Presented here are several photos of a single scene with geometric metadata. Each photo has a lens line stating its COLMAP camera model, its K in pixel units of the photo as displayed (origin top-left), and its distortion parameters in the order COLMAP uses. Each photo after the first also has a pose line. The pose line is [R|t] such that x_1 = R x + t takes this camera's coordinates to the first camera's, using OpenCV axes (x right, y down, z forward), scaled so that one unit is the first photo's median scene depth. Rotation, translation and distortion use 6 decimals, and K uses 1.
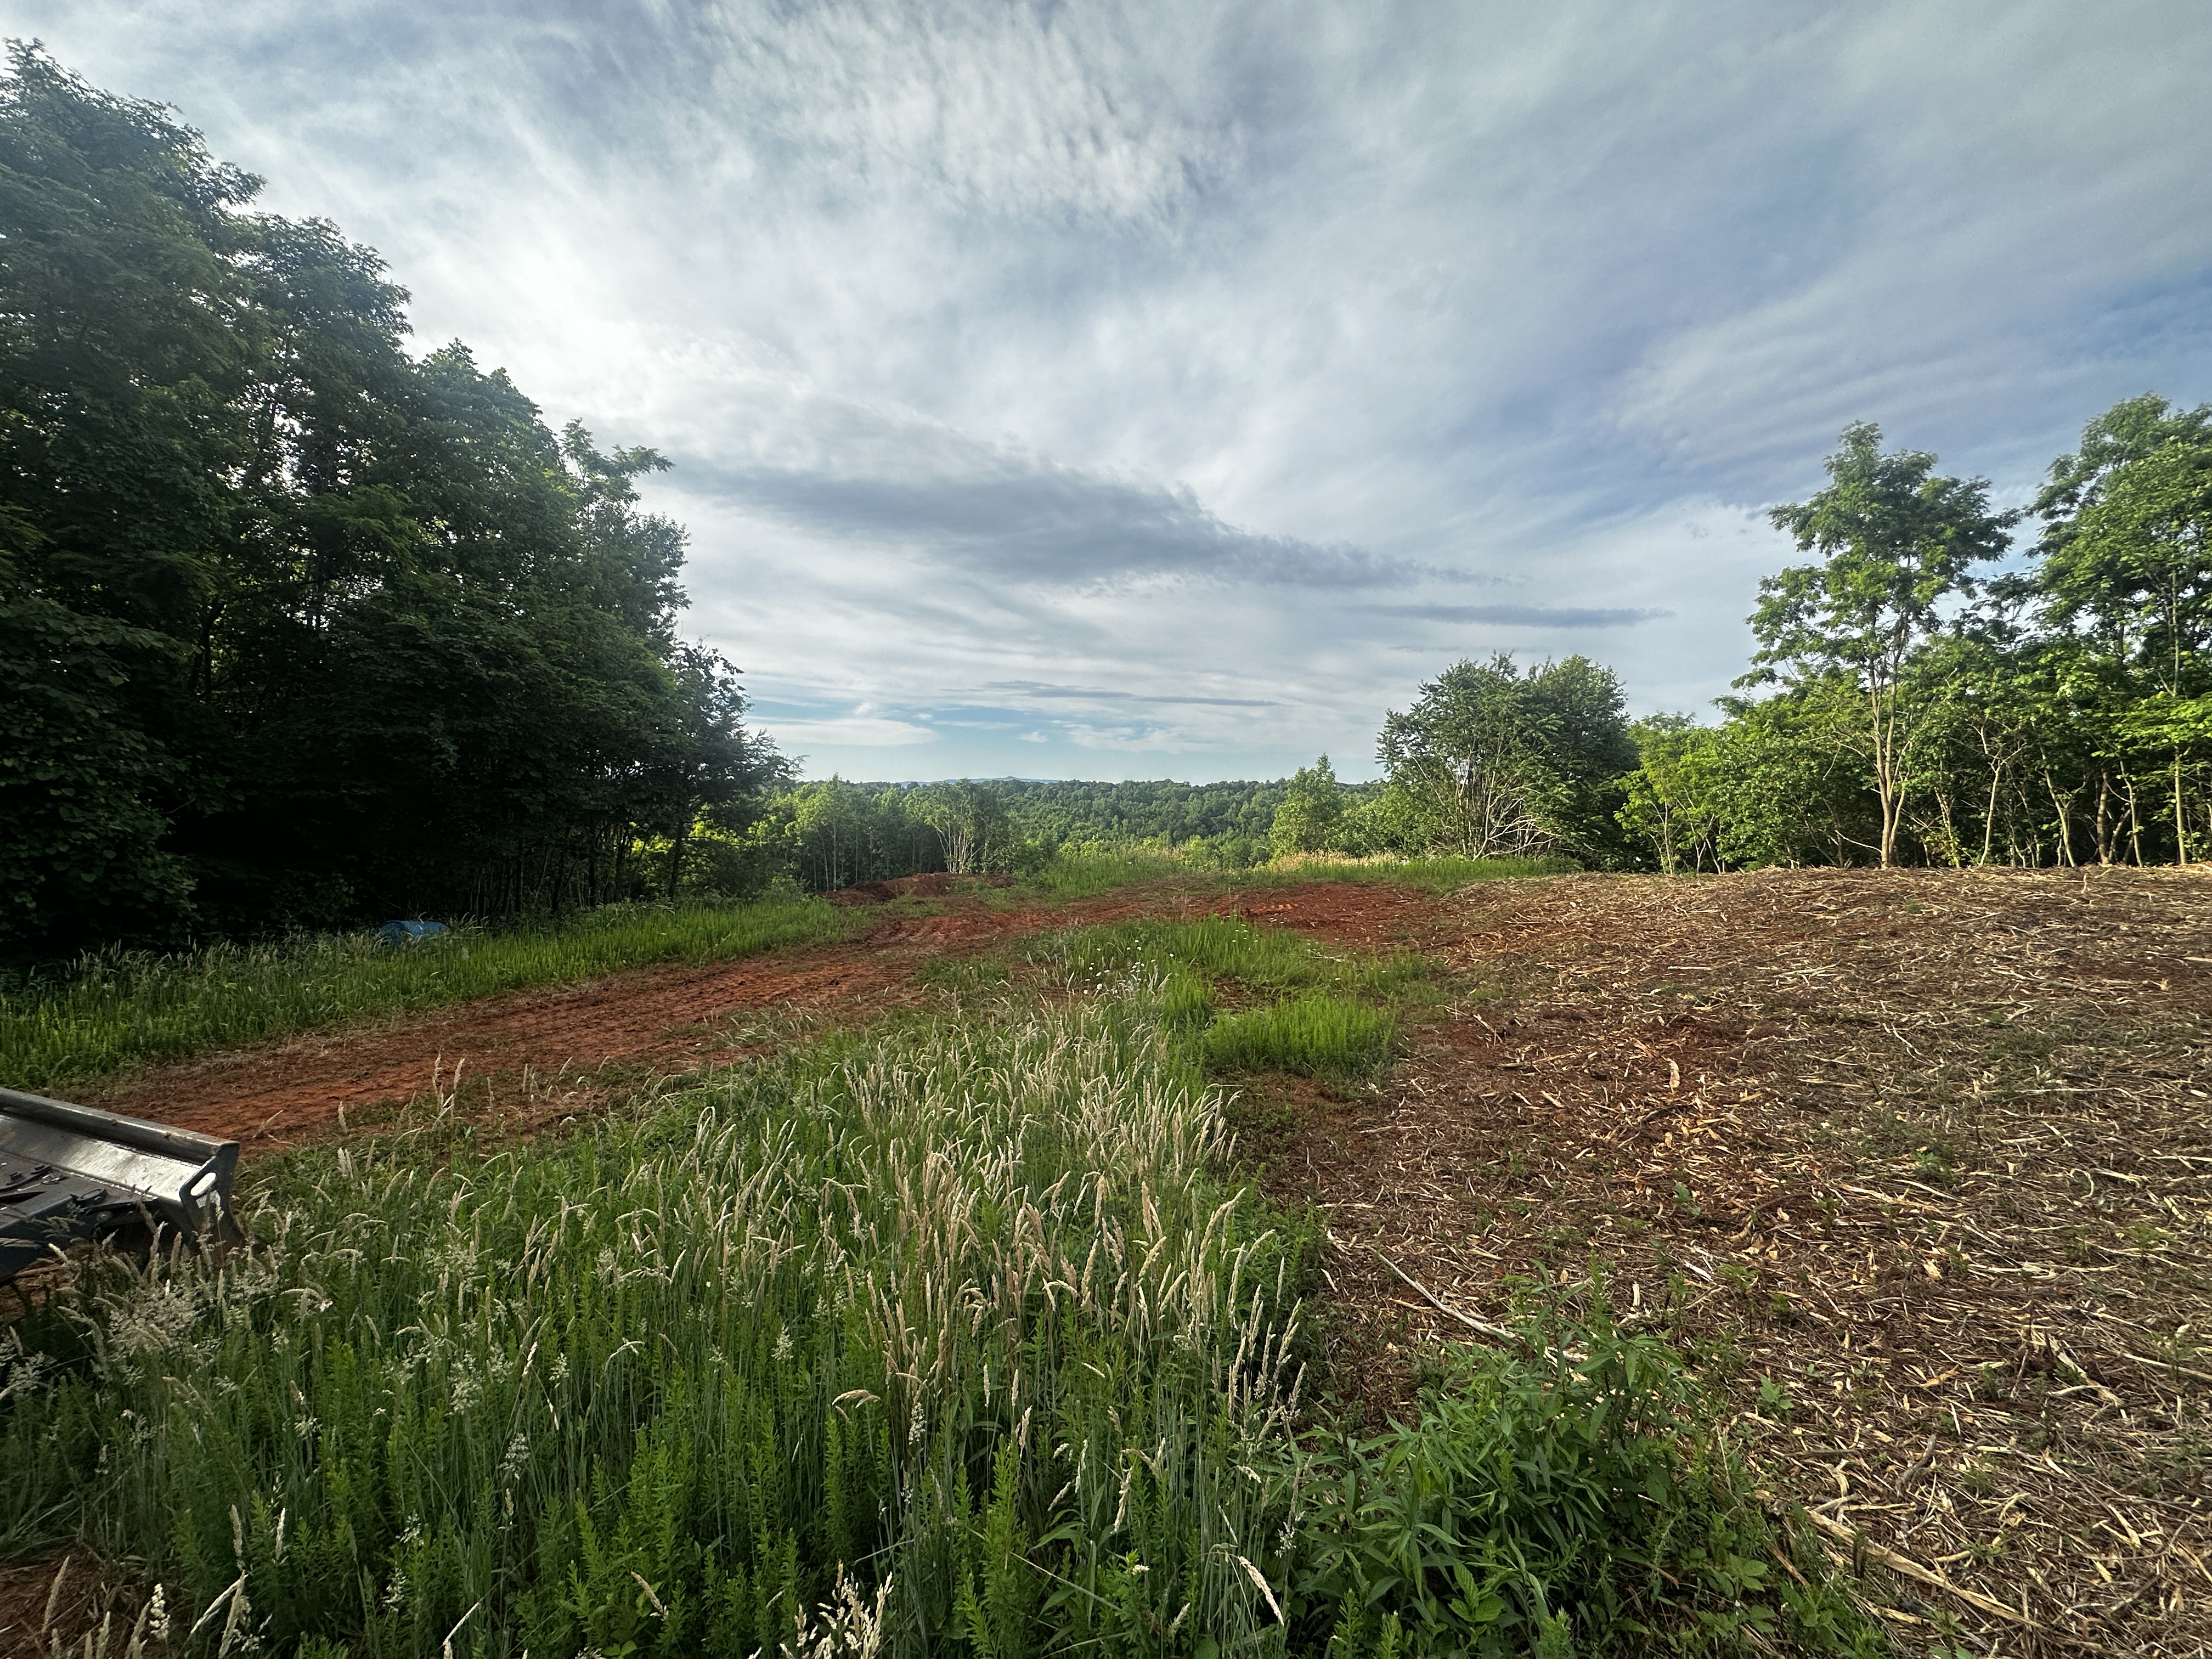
lens RADIAL K [[885.9, 0, 1103.8], [0, 885.9, 832.3], [0, 0, 1]] dist [0.002200, 0.000761]
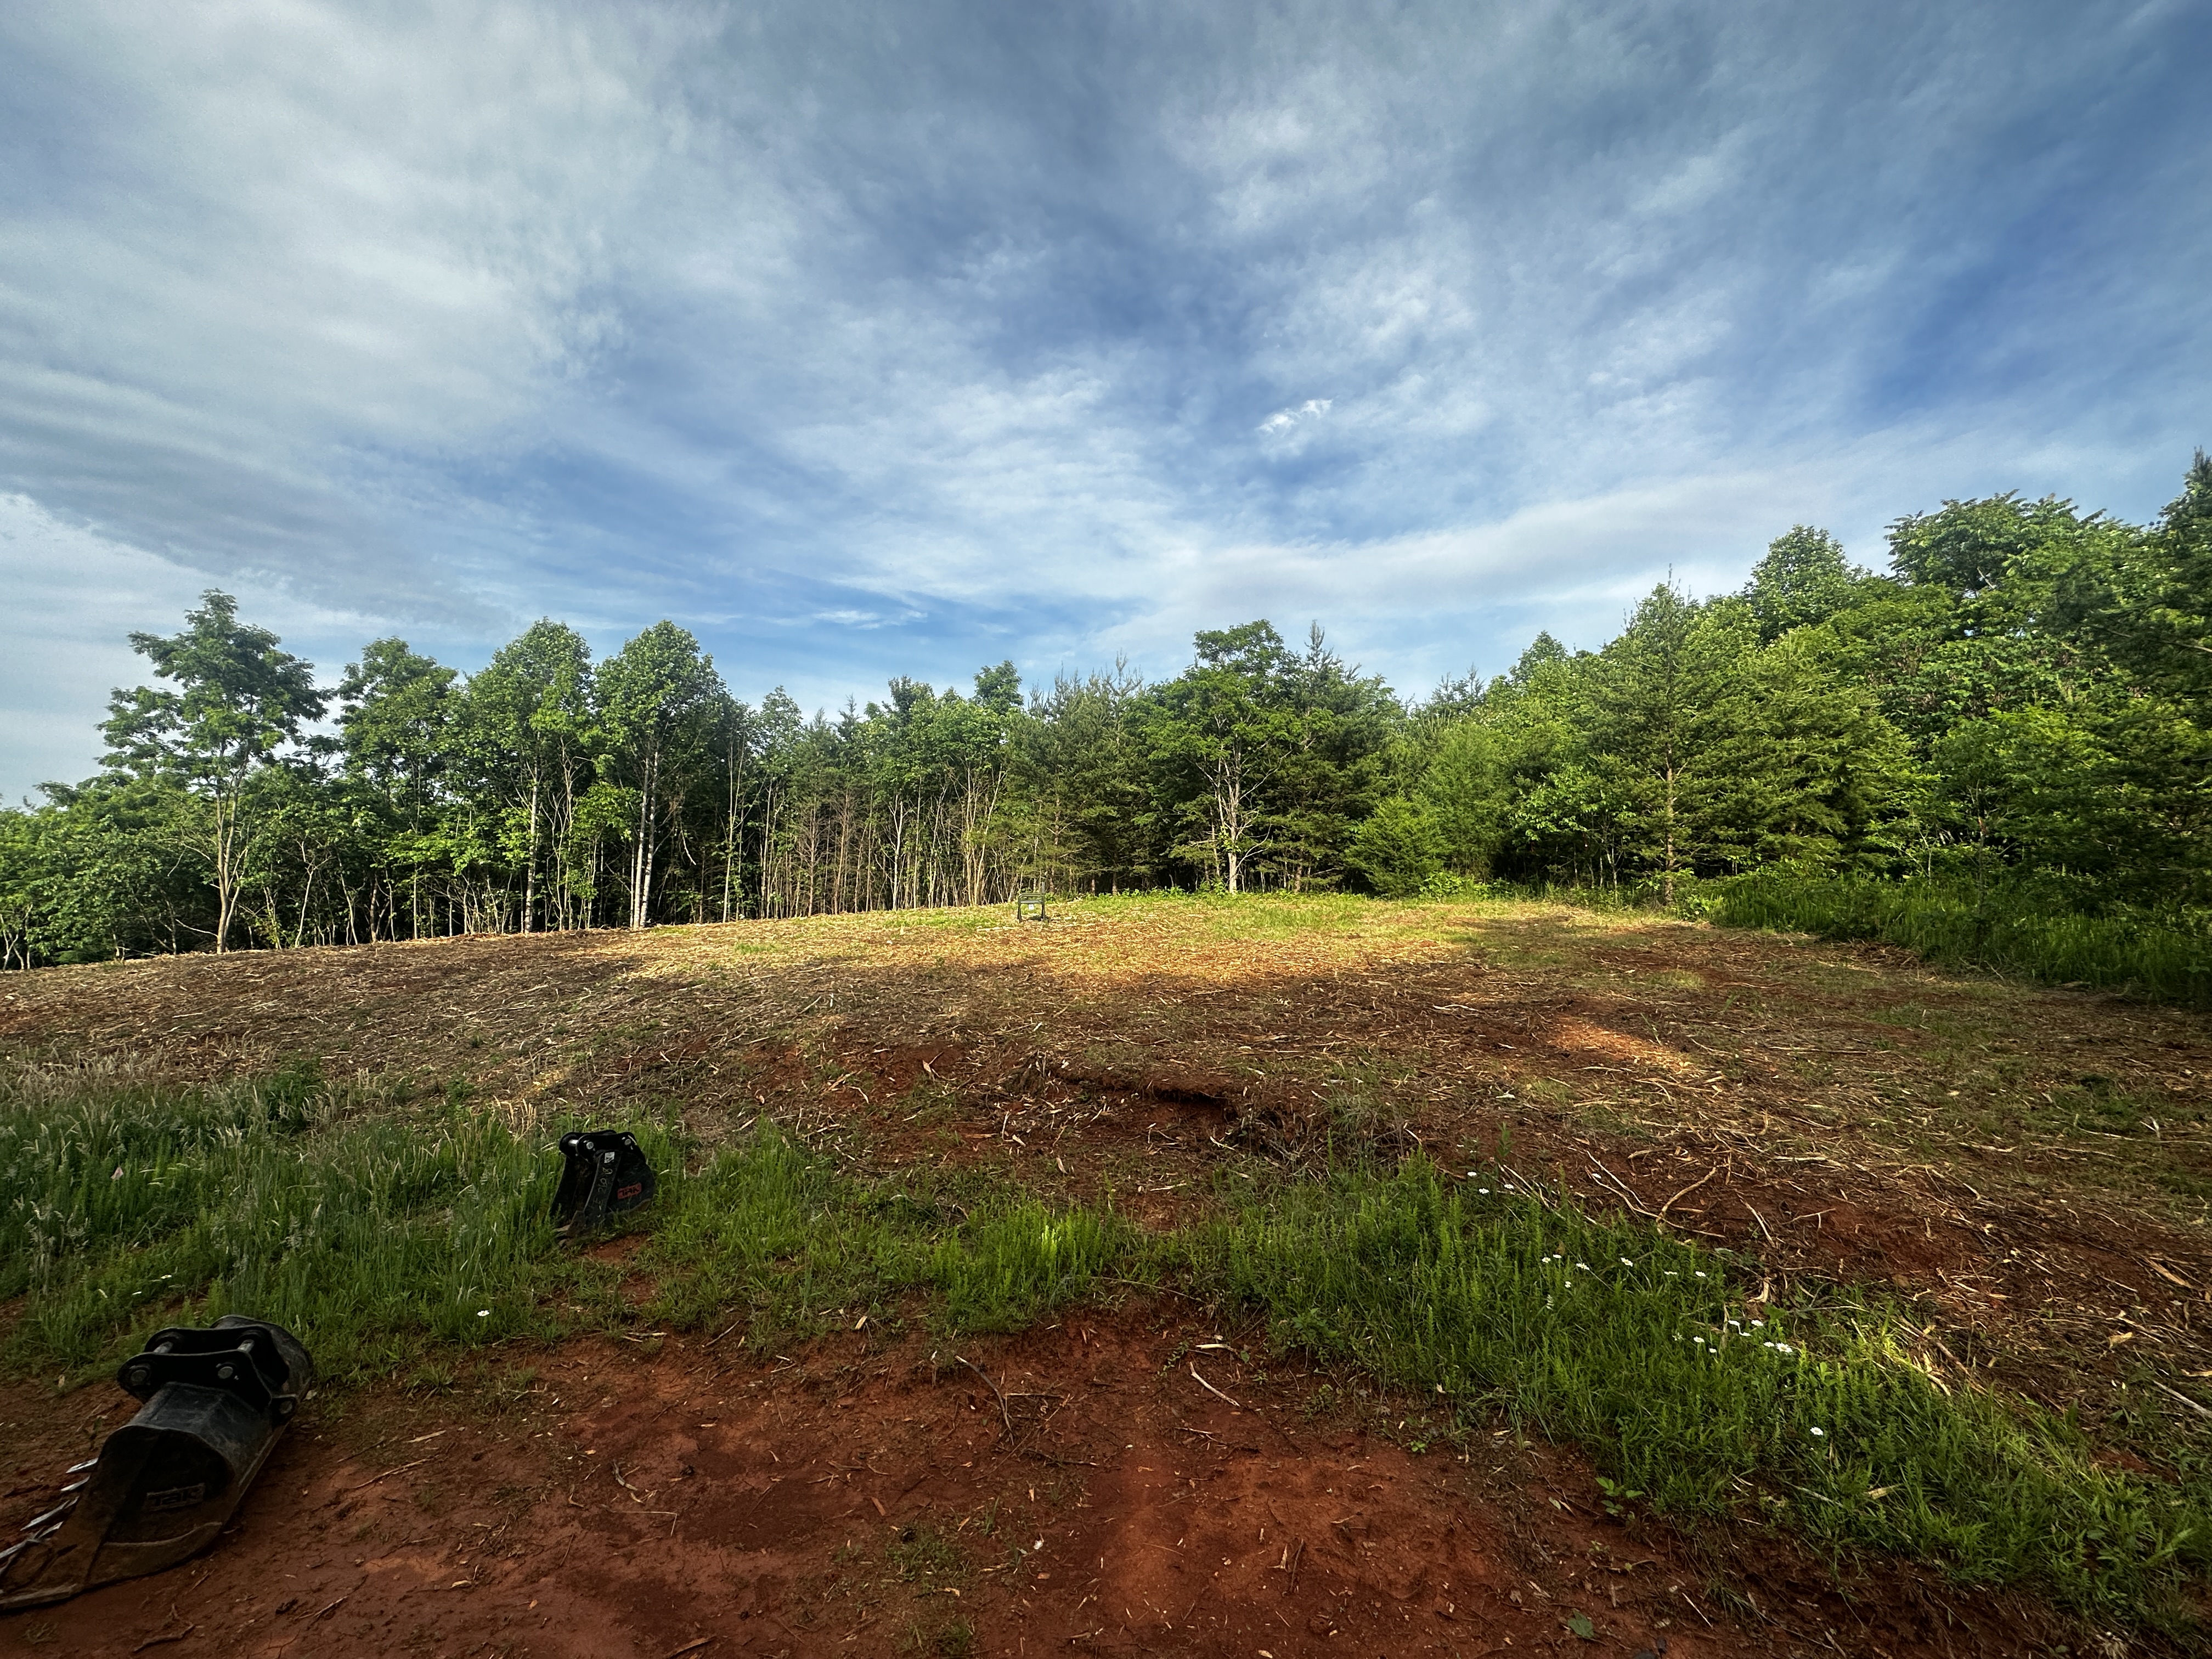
lens RADIAL K [[885.9, 0, 1103.8], [0, 885.9, 832.3], [0, 0, 1]] dist [0.002200, 0.000761]
pose [[0.034628, 0.067366, 0.997127, -0.317295], [0.016786, 0.997546, -0.067977, -0.018171], [-0.999259, 0.019092, 0.033412, -0.266445]]
